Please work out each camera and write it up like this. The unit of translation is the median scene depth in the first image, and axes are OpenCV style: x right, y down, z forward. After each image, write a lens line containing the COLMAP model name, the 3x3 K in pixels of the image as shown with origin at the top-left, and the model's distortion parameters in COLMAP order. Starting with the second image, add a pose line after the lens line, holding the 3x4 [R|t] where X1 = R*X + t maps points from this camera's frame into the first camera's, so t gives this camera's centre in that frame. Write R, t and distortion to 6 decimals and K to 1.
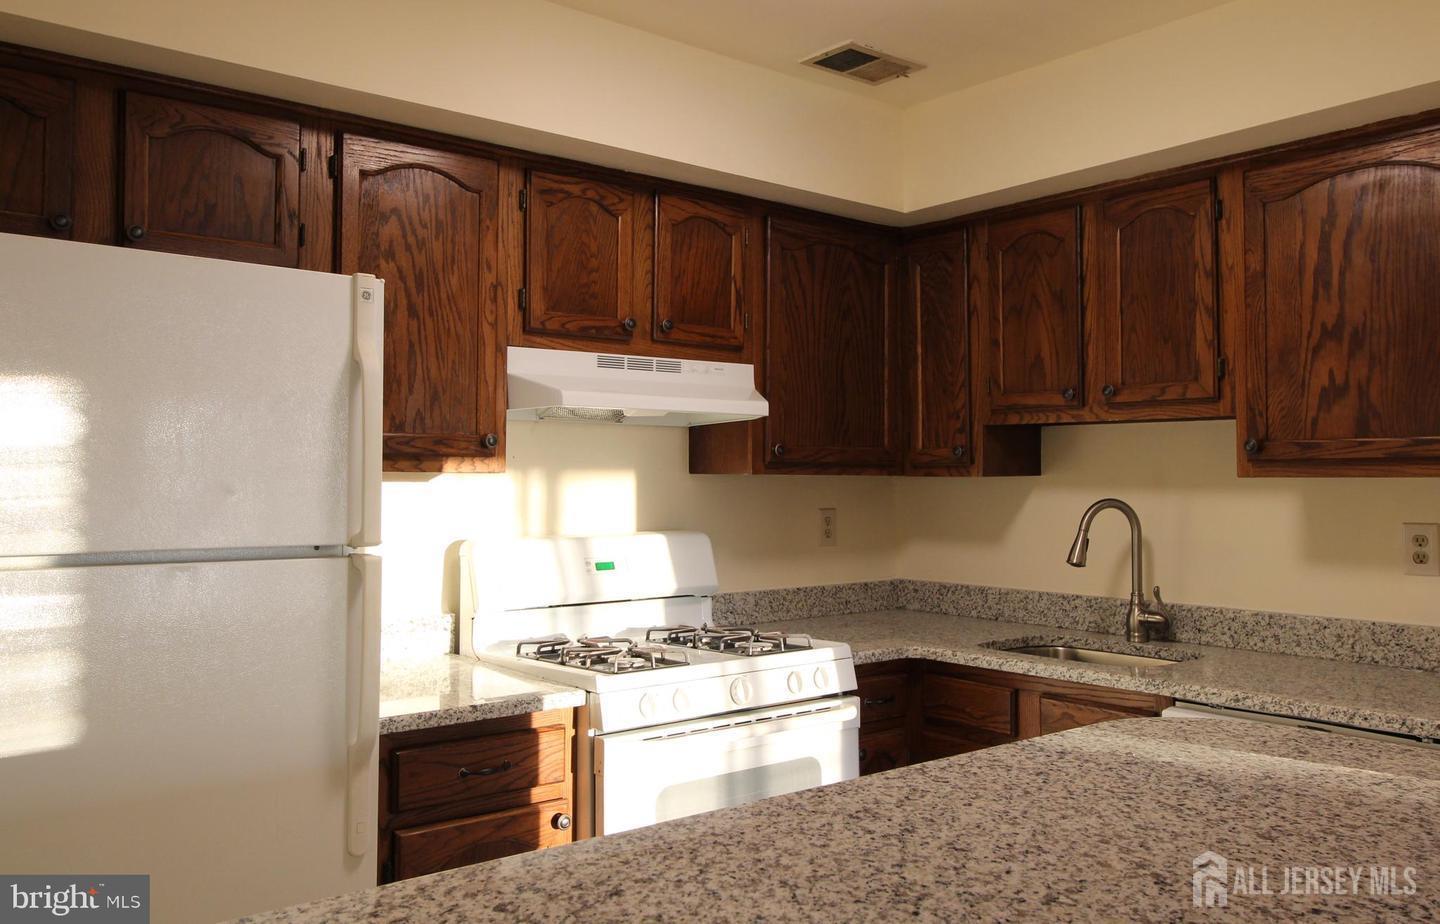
lens RADIAL K [[1142.6, 0, 720.9], [0, 1142.6, 459.5], [0, 0, 1]] dist [-0.020322, -0.006855]
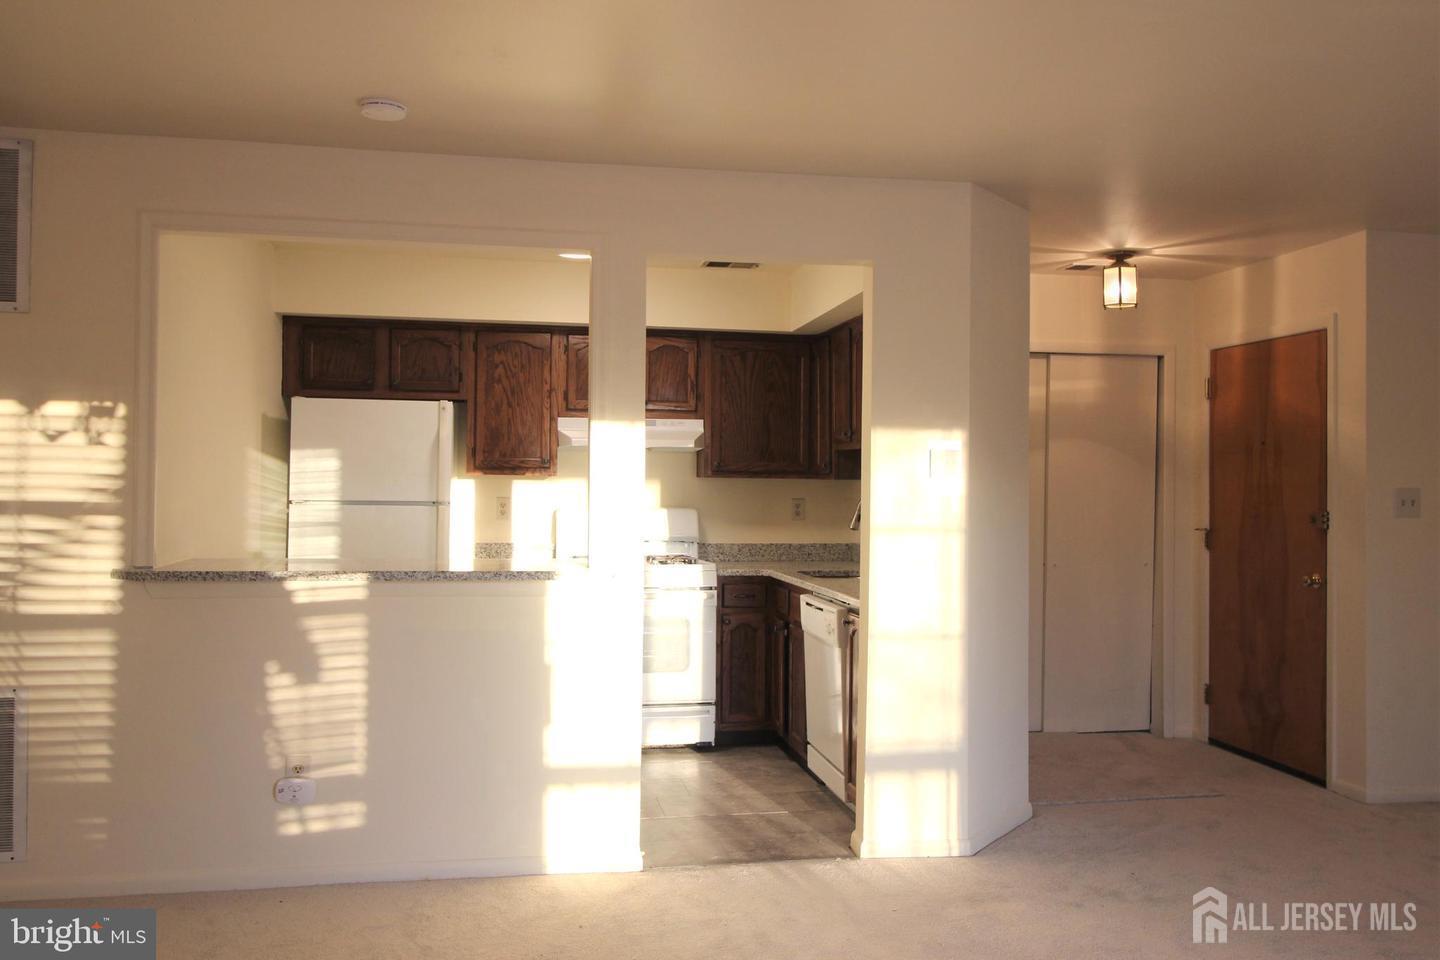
lens RADIAL K [[1166.0, 0, 719.0], [0, 1166.0, 480.0], [0, 0, 1]] dist [-0.009463, -0.001704]
pose [[0.866943, 0.011414, -0.498277, 1.116580], [-0.003857, 0.999861, 0.016192, -0.015760], [0.498393, -0.012116, 0.866867, -0.729884]]
